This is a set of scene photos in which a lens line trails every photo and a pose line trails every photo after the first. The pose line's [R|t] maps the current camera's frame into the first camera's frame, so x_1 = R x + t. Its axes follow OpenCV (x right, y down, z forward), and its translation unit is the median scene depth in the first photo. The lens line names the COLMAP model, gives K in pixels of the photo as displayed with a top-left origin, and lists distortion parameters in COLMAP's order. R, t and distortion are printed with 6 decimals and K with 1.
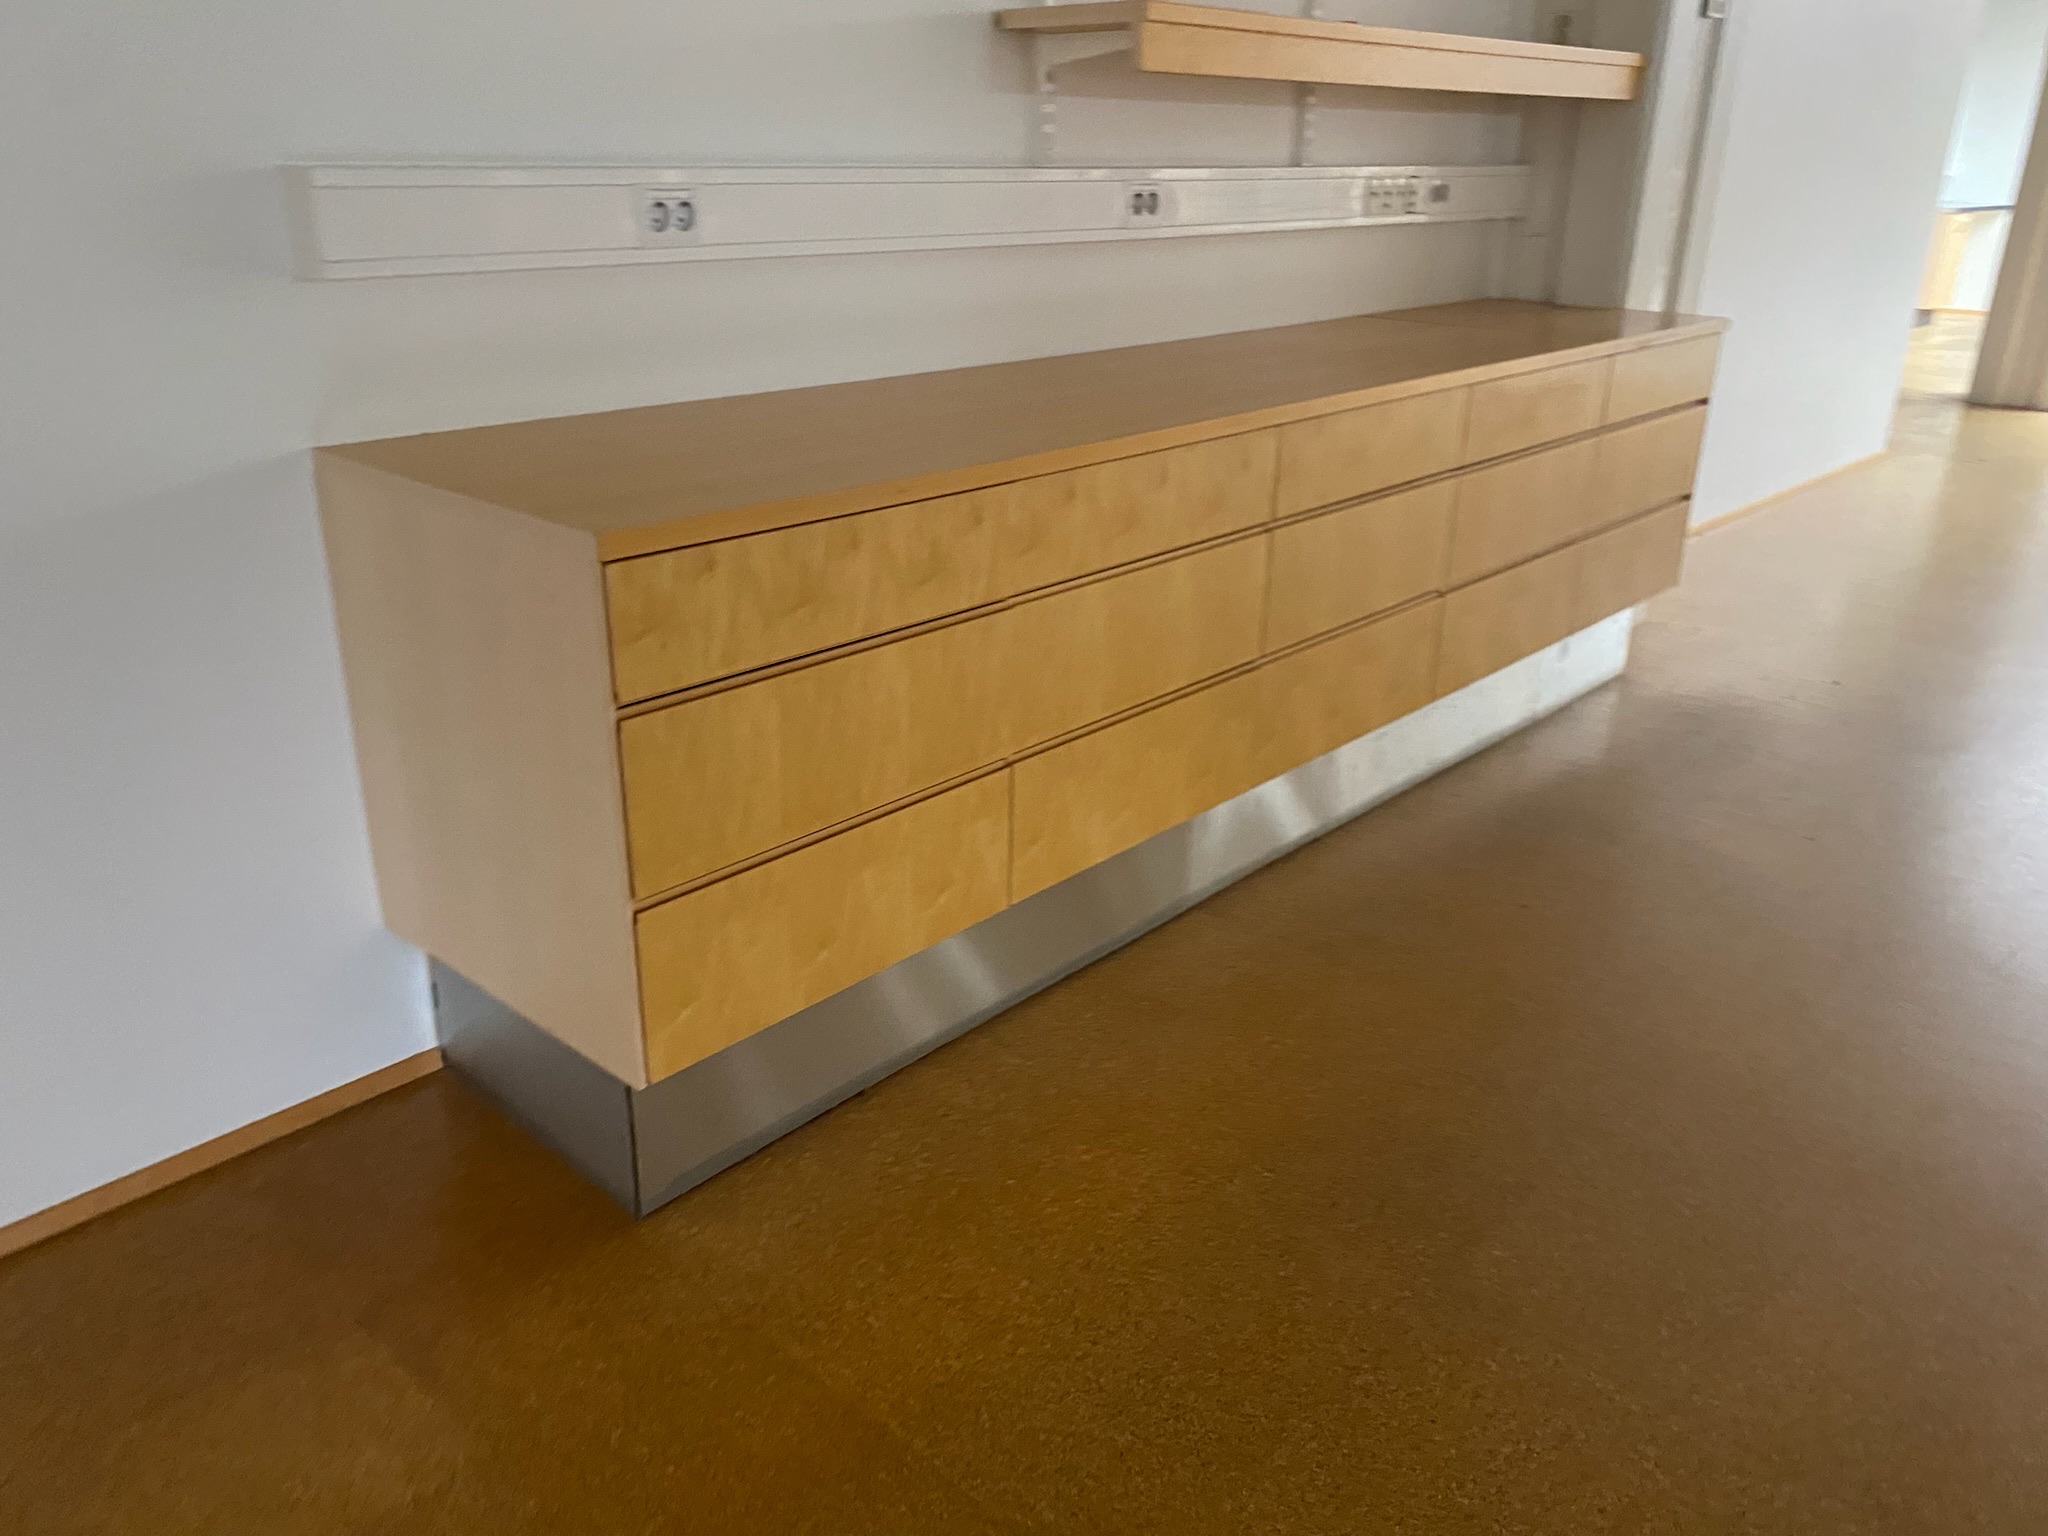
lens RADIAL K [[1541.5, 0, 1024.0], [0, 1541.5, 768.0], [0, 0, 1]] dist [0.007220, 0.002031]
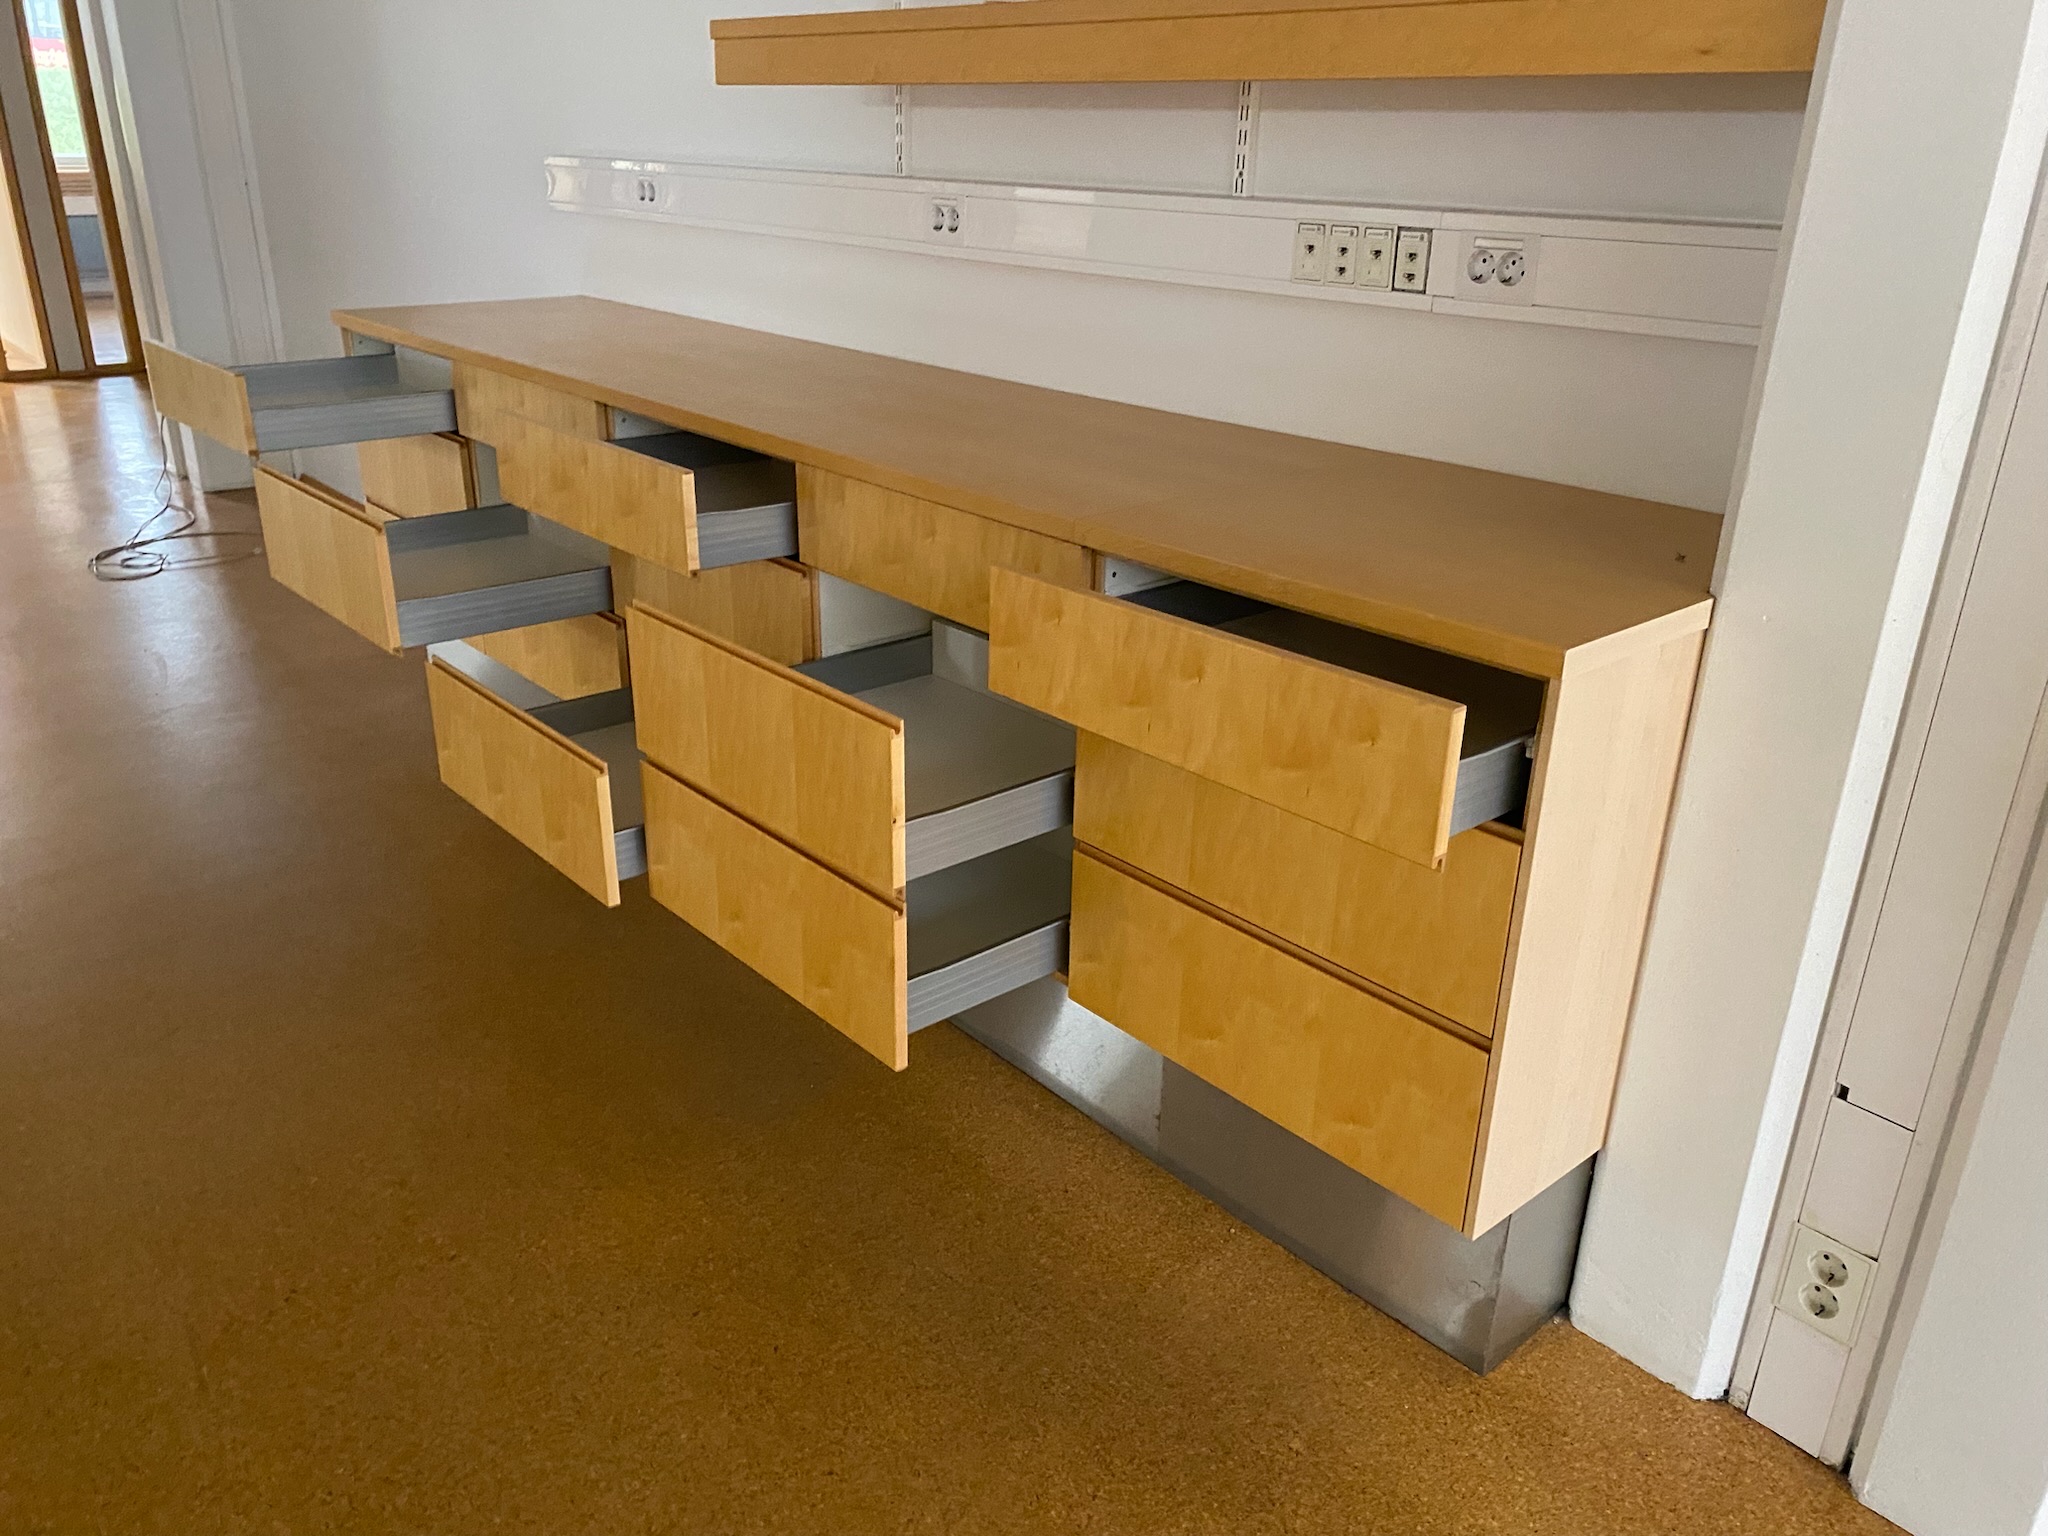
lens RADIAL K [[1564.2, 0, 1020.6], [0, 1564.2, 780.9], [0, 0, 1]] dist [0.001589, -0.003718]
pose [[-0.112786, 0.372176, -0.921284, 1.375806], [-0.391640, 0.835486, 0.385462, -0.593270], [0.913180, 0.404286, 0.051528, 1.442757]]
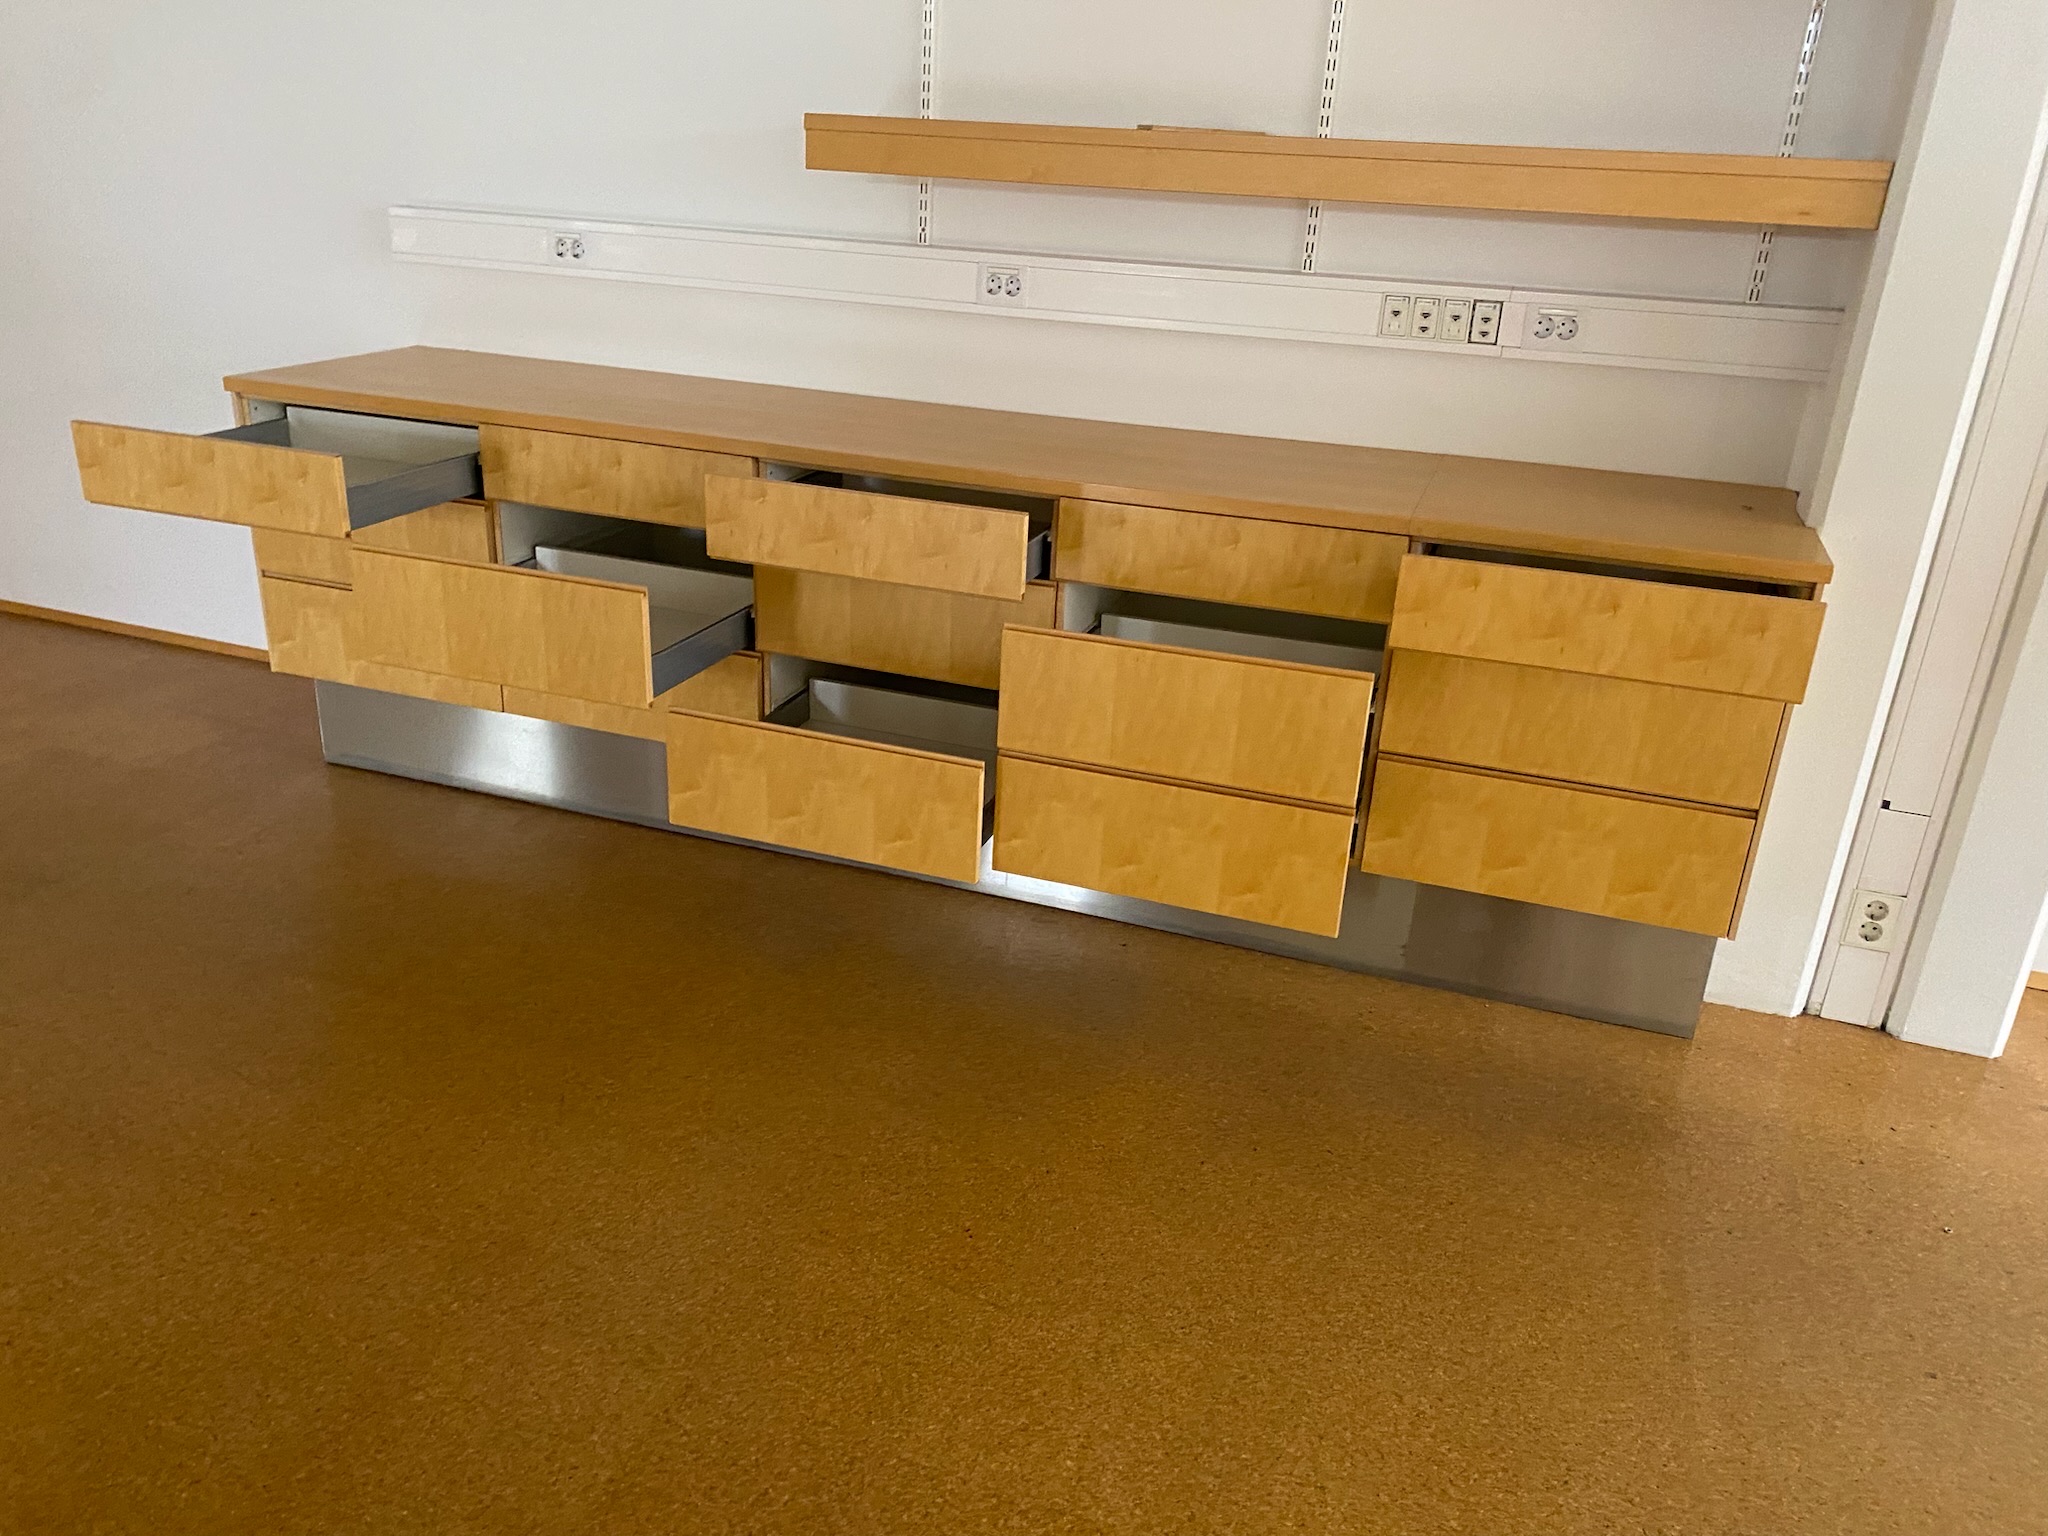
lens RADIAL K [[1541.5, 0, 1024.0], [0, 1541.5, 768.0], [0, 0, 1]] dist [0.007220, 0.002031]
pose [[0.395349, 0.353767, -0.847672, 1.487135], [-0.383591, 0.902119, 0.197585, -0.351619], [0.834600, 0.247045, 0.492354, 0.695487]]
